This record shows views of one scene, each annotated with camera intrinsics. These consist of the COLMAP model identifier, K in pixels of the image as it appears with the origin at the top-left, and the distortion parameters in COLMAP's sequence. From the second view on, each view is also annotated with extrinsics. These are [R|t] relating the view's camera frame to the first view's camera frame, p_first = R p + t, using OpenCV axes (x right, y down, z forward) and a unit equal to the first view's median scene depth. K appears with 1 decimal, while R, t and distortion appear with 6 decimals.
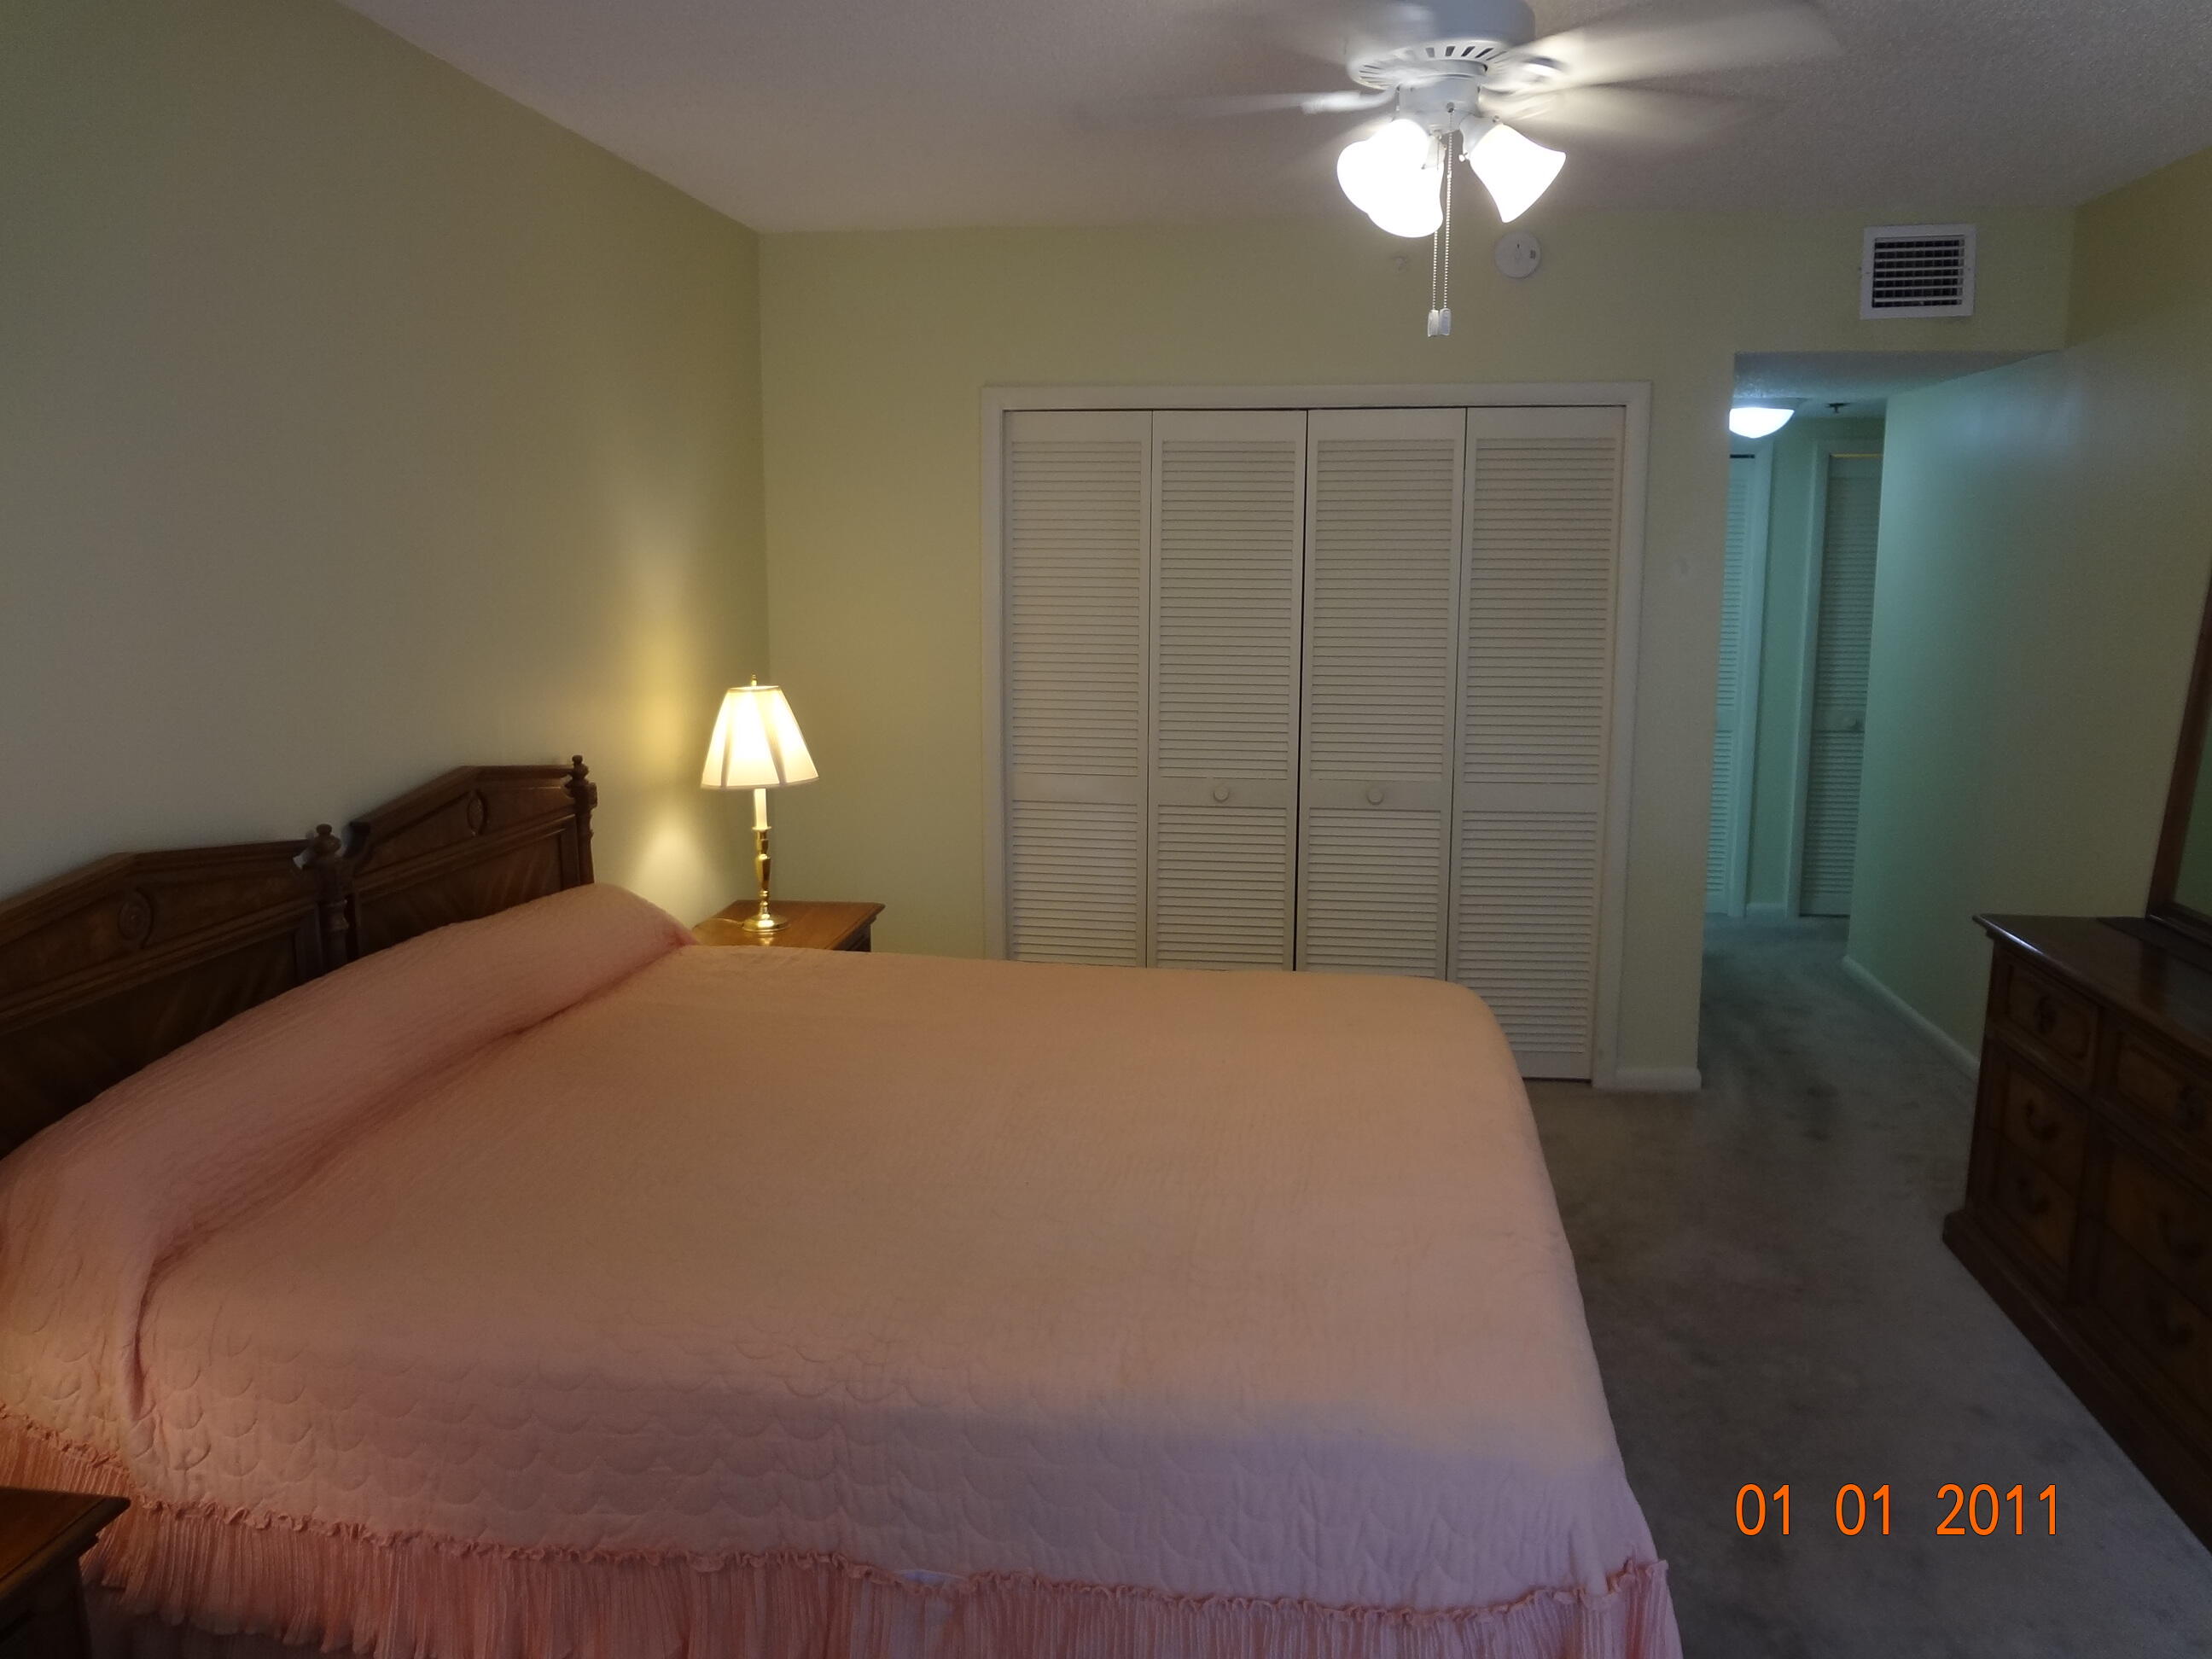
lens RADIAL K [[1625.6, 0, 1106.0], [0, 1625.6, 829.5], [0, 0, 1]] dist [-0.031546, -0.042434]
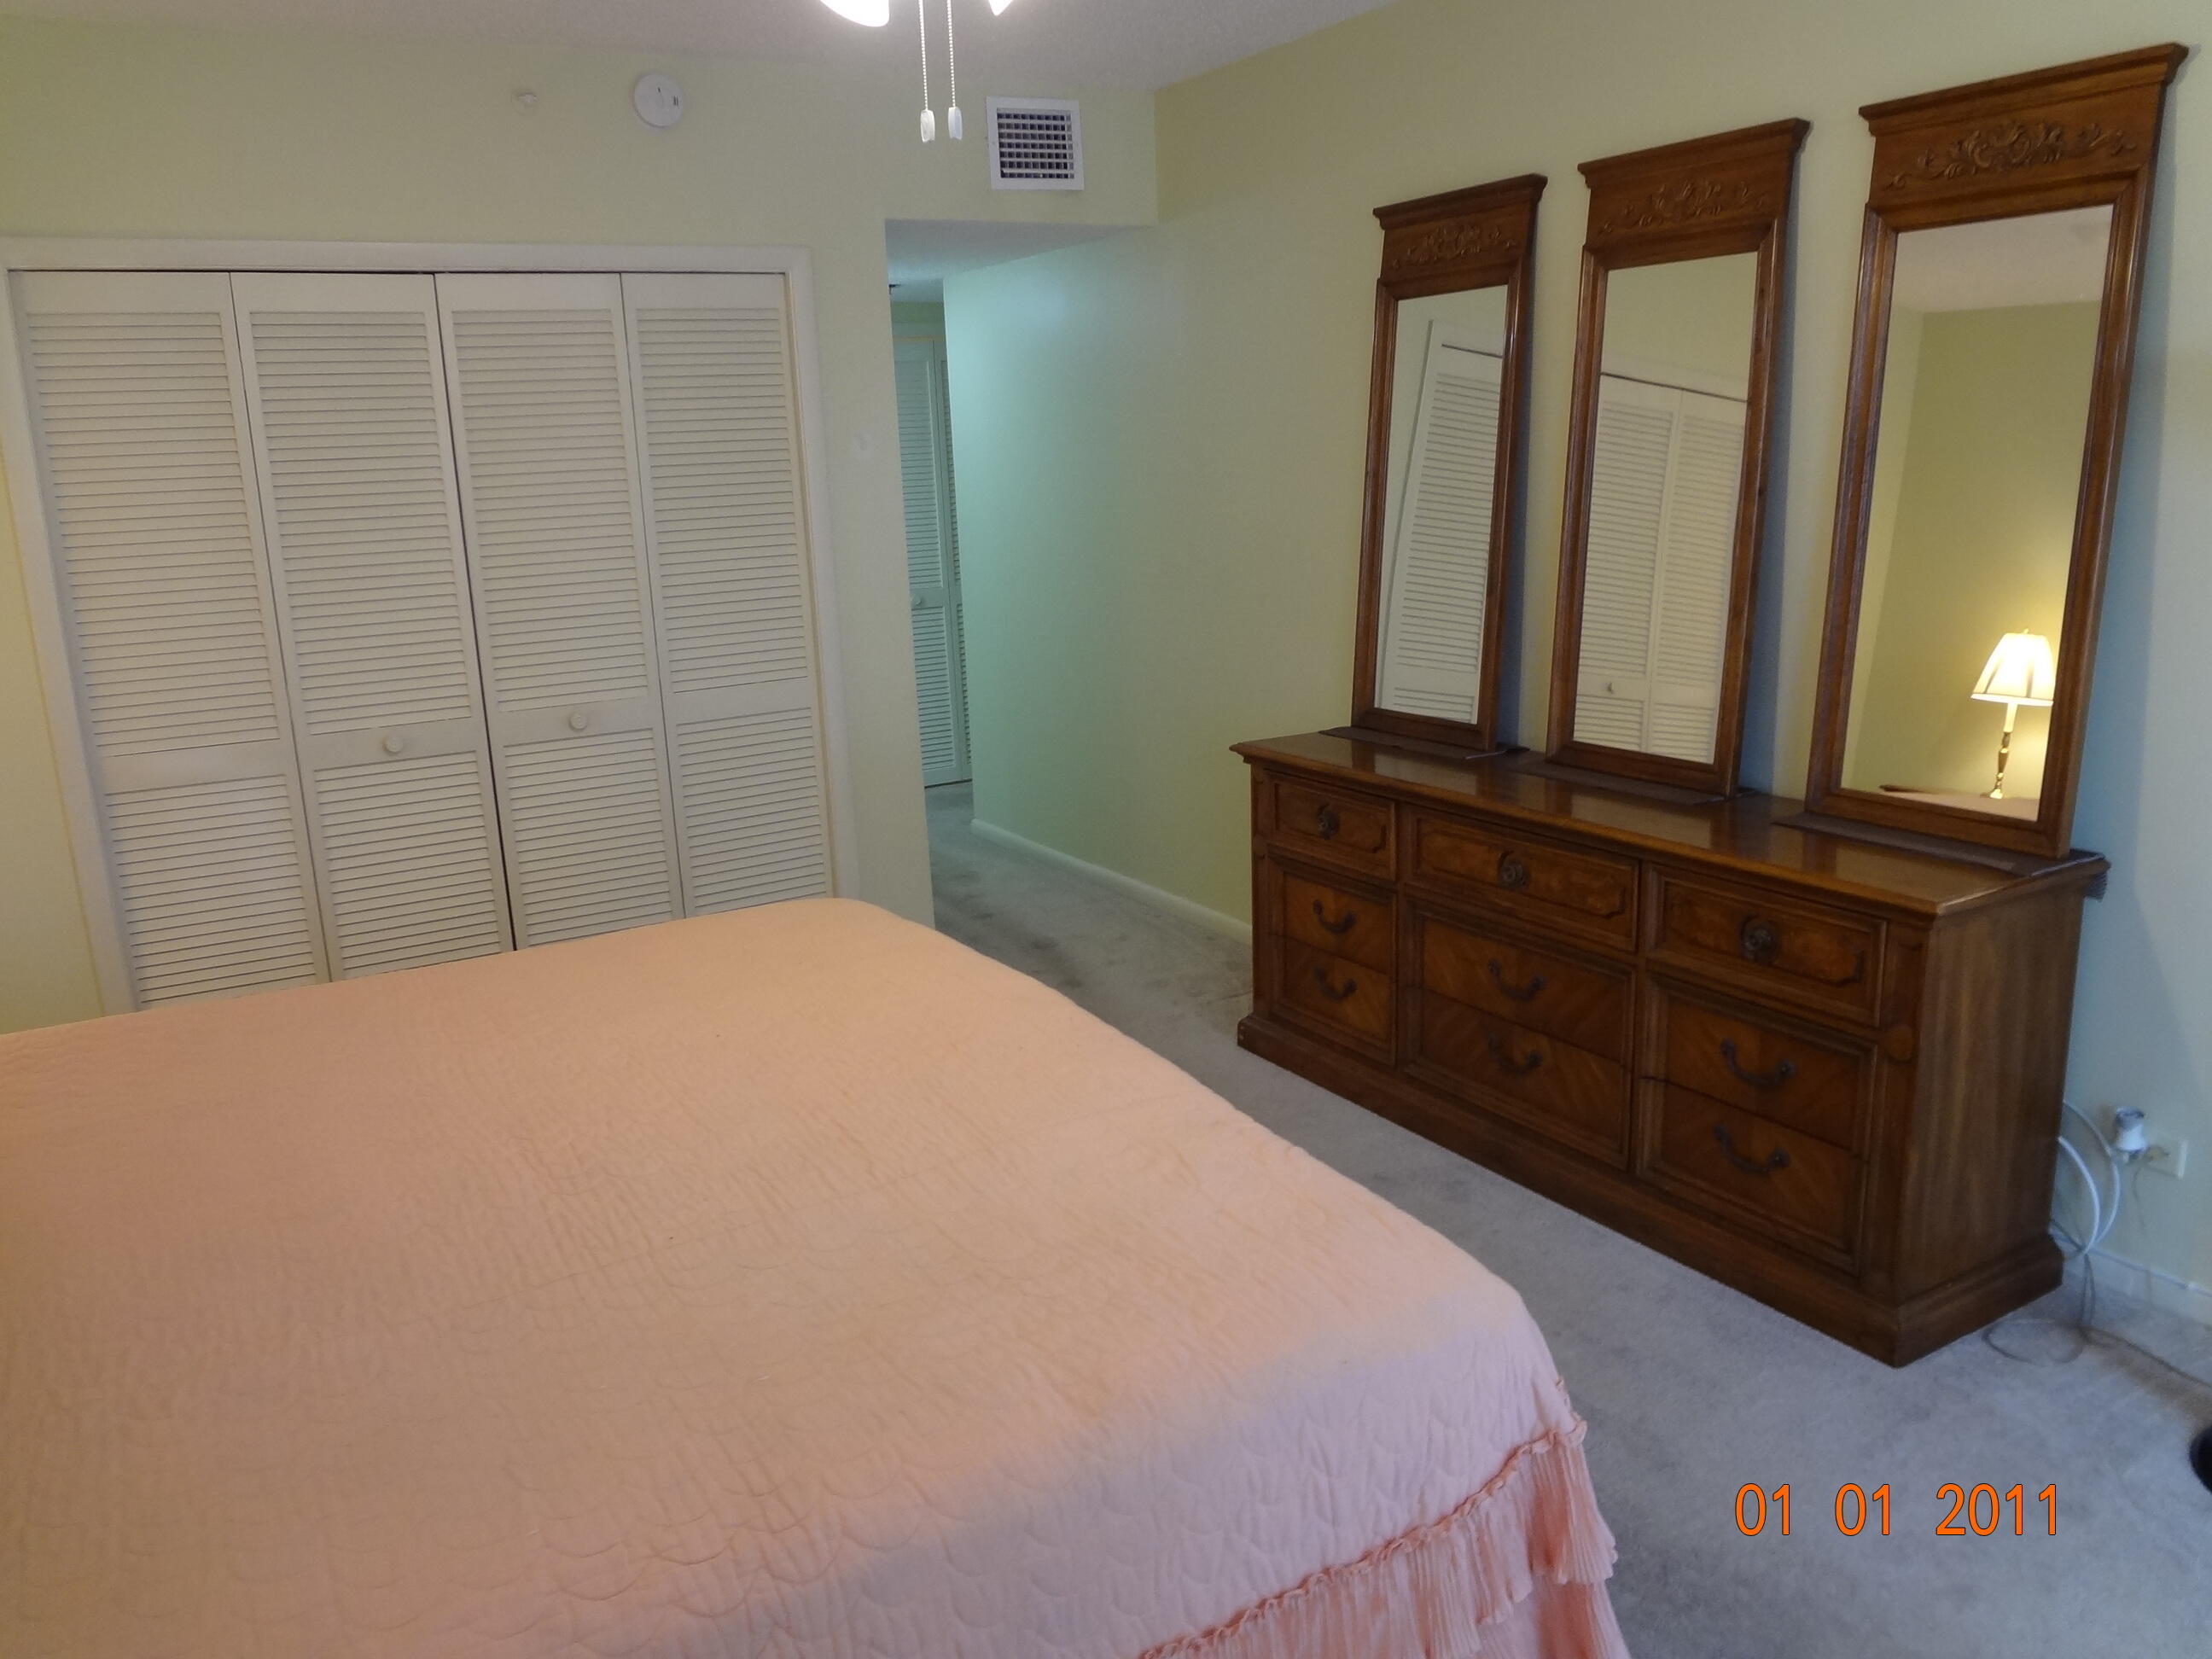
lens RADIAL K [[1645.1, 0, 1106.0], [0, 1645.1, 829.5], [0, 0, 1]] dist [-0.048411, 0.009021]
pose [[0.784959, -0.173458, 0.594770, -0.159785], [0.144706, 0.984785, 0.096224, -0.007667], [-0.602412, 0.010535, 0.798116, 0.134366]]
